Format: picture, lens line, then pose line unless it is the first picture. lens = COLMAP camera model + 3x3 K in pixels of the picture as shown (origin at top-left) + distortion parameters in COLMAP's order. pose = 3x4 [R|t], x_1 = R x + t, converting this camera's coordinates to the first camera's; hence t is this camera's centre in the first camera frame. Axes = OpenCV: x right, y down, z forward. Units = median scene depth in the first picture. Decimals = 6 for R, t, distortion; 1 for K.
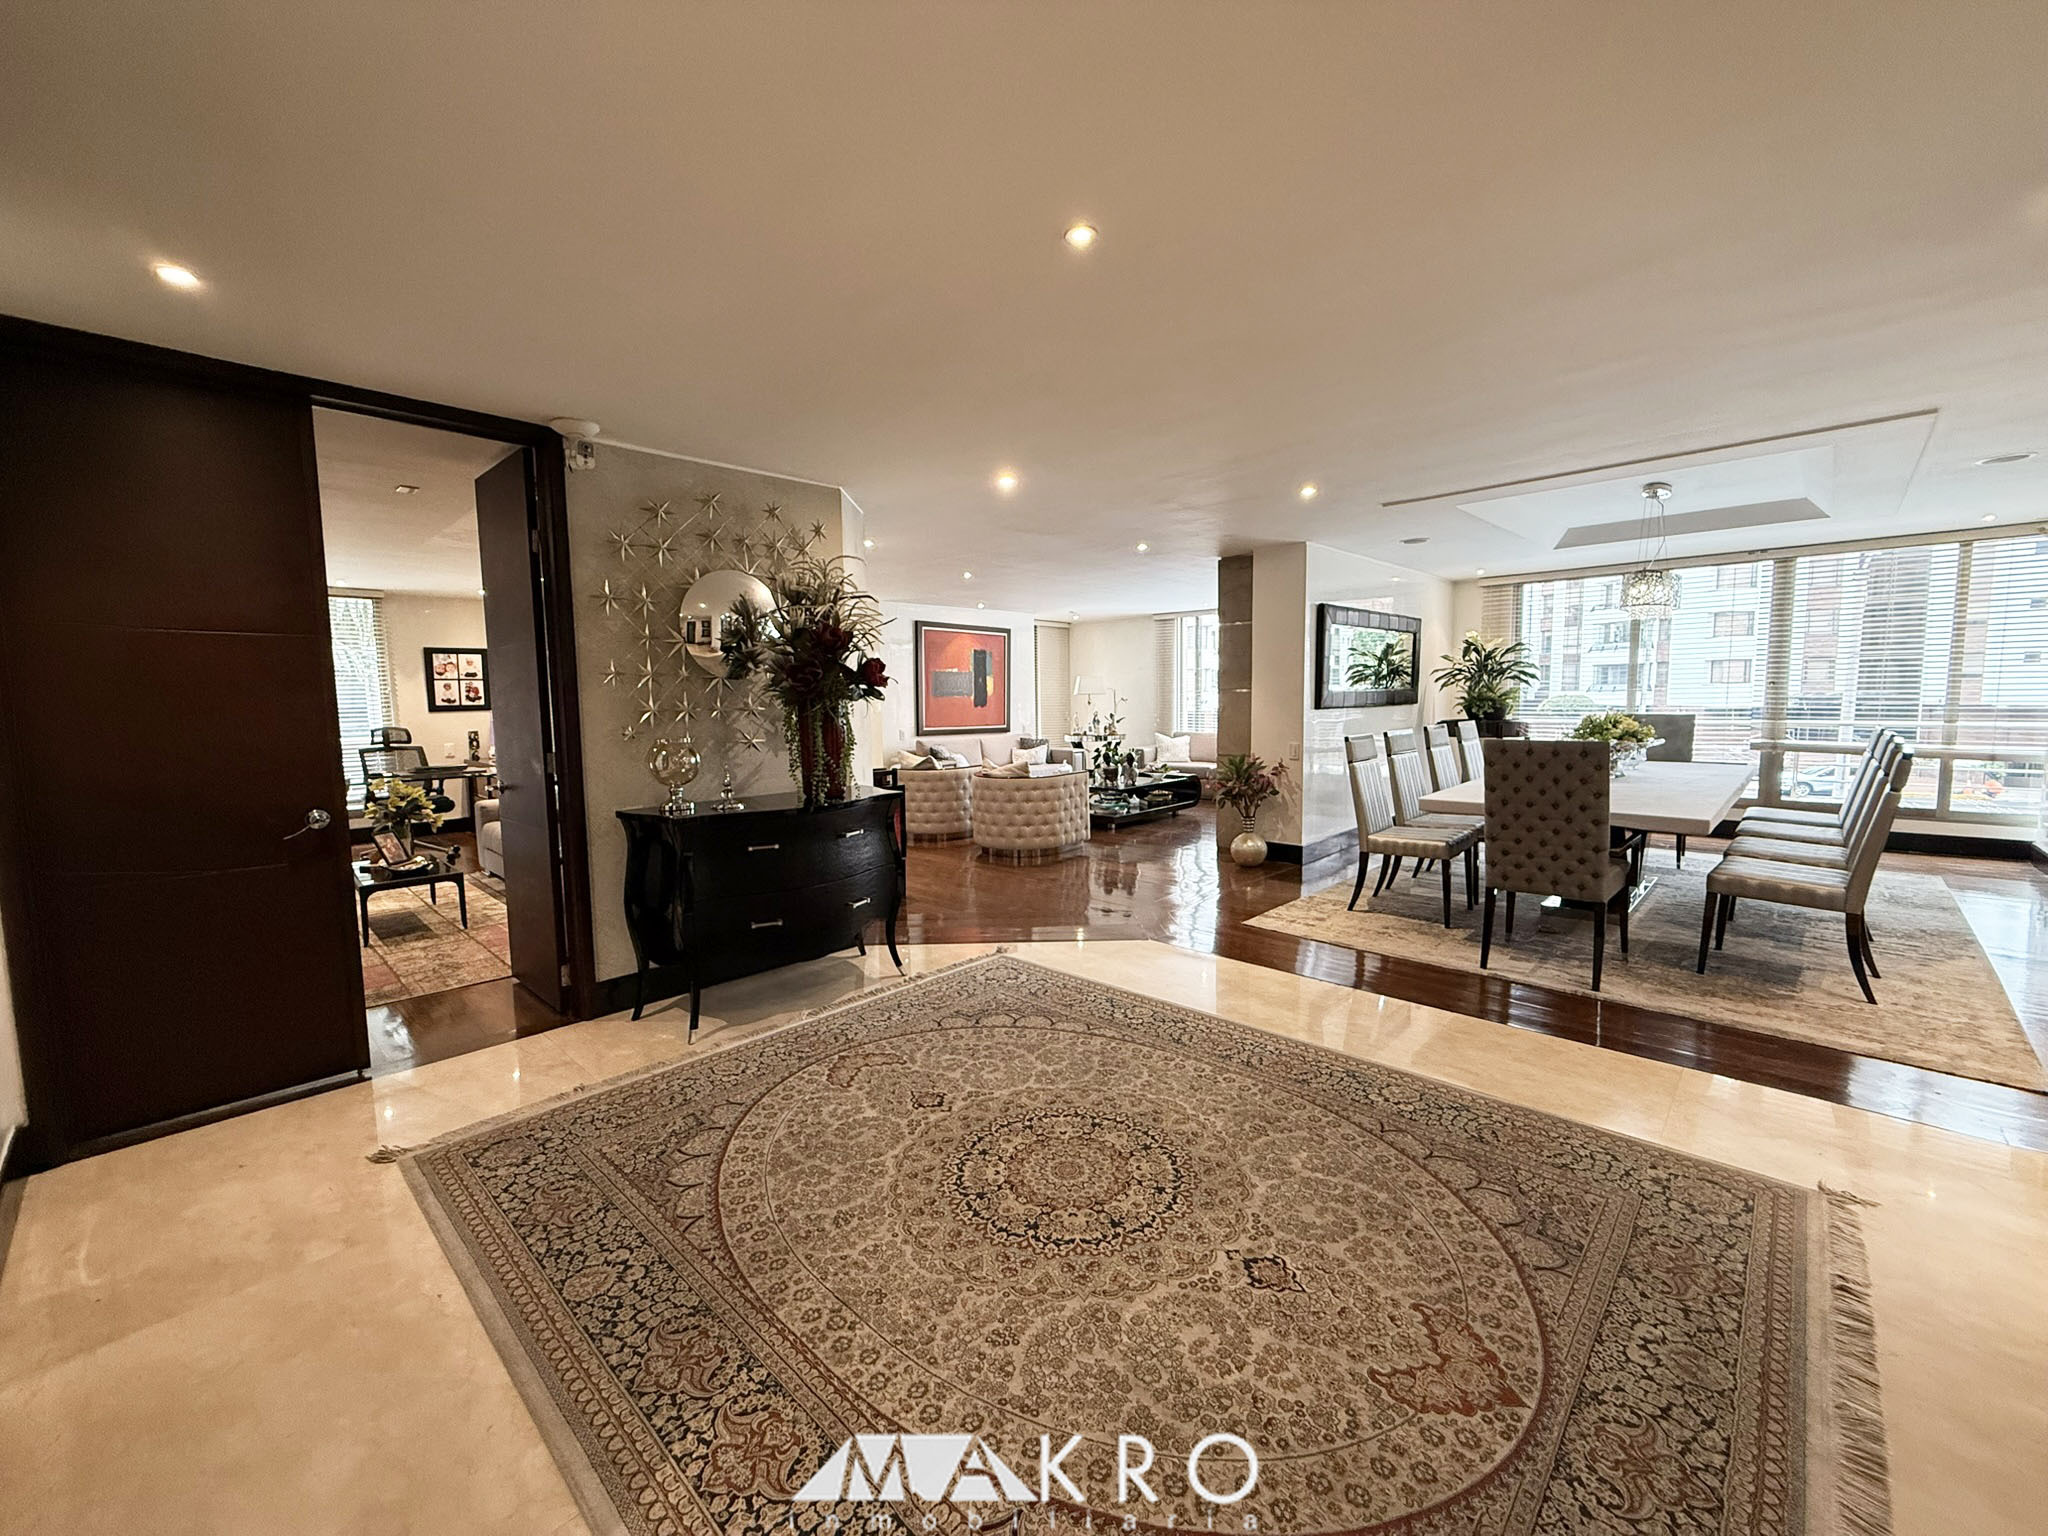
lens RADIAL K [[810.3, 0, 1018.8], [0, 810.3, 770.3], [0, 0, 1]] dist [-0.004181, -0.001069]
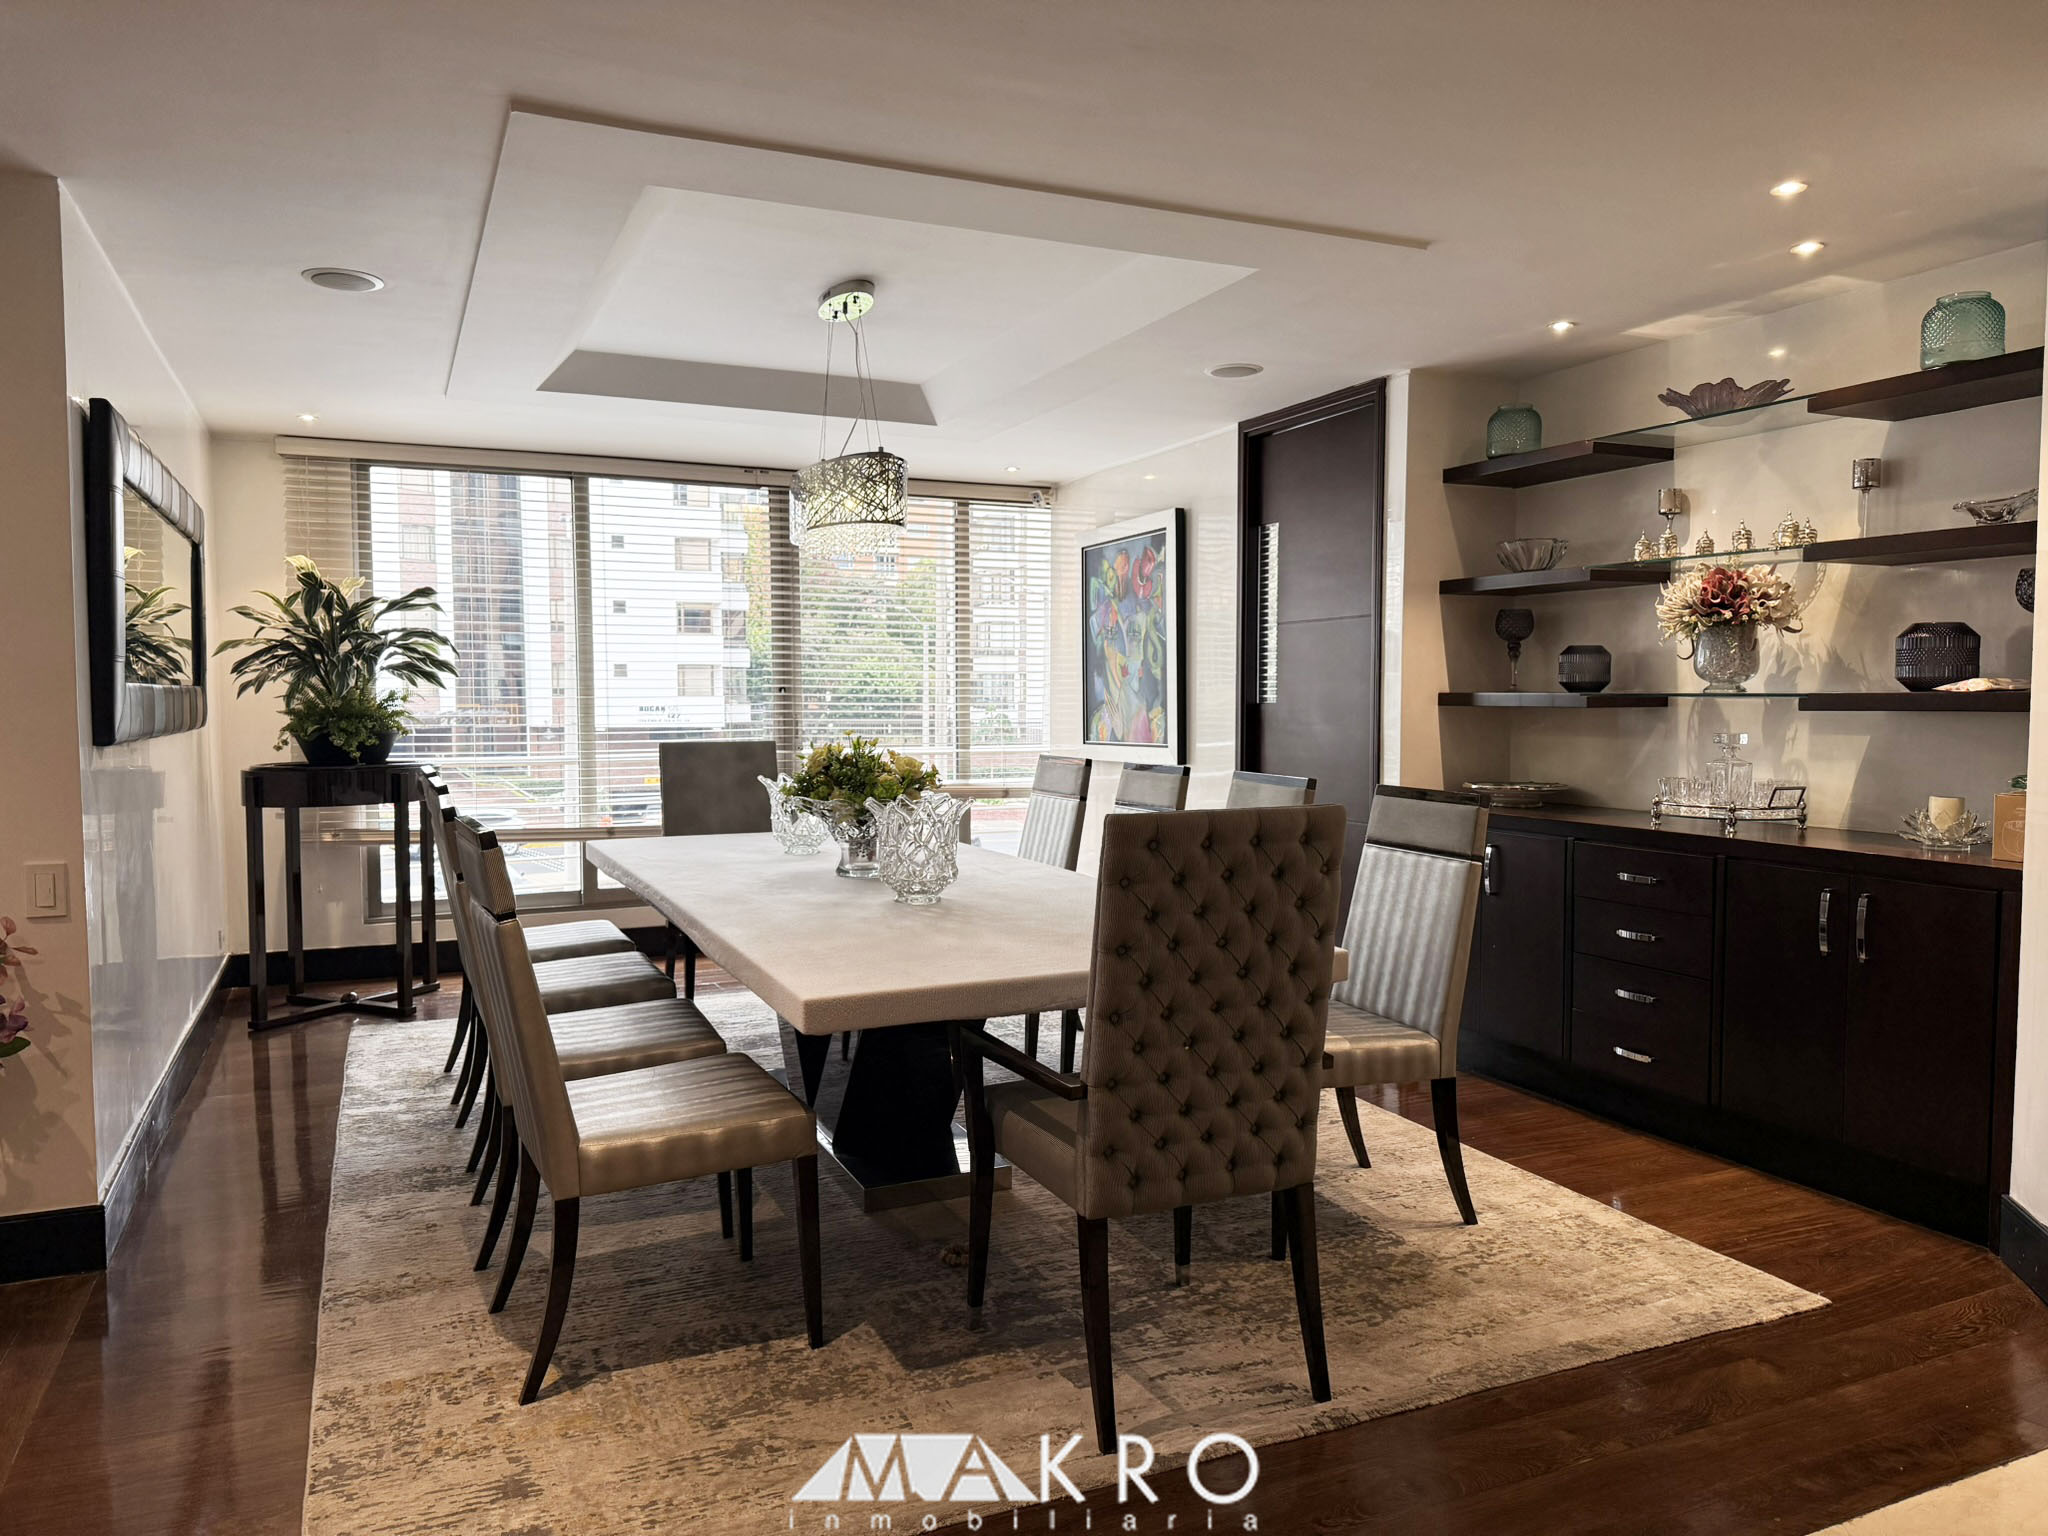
lens RADIAL K [[1442.0, 0, 1030.9], [0, 1442.0, 781.0], [0, 0, 1]] dist [0.018219, -0.009834]
pose [[0.360889, -0.036491, 0.931894, -0.017942], [0.082838, 0.996539, 0.006942, -0.044616], [-0.928922, 0.074691, 0.362663, 0.605022]]
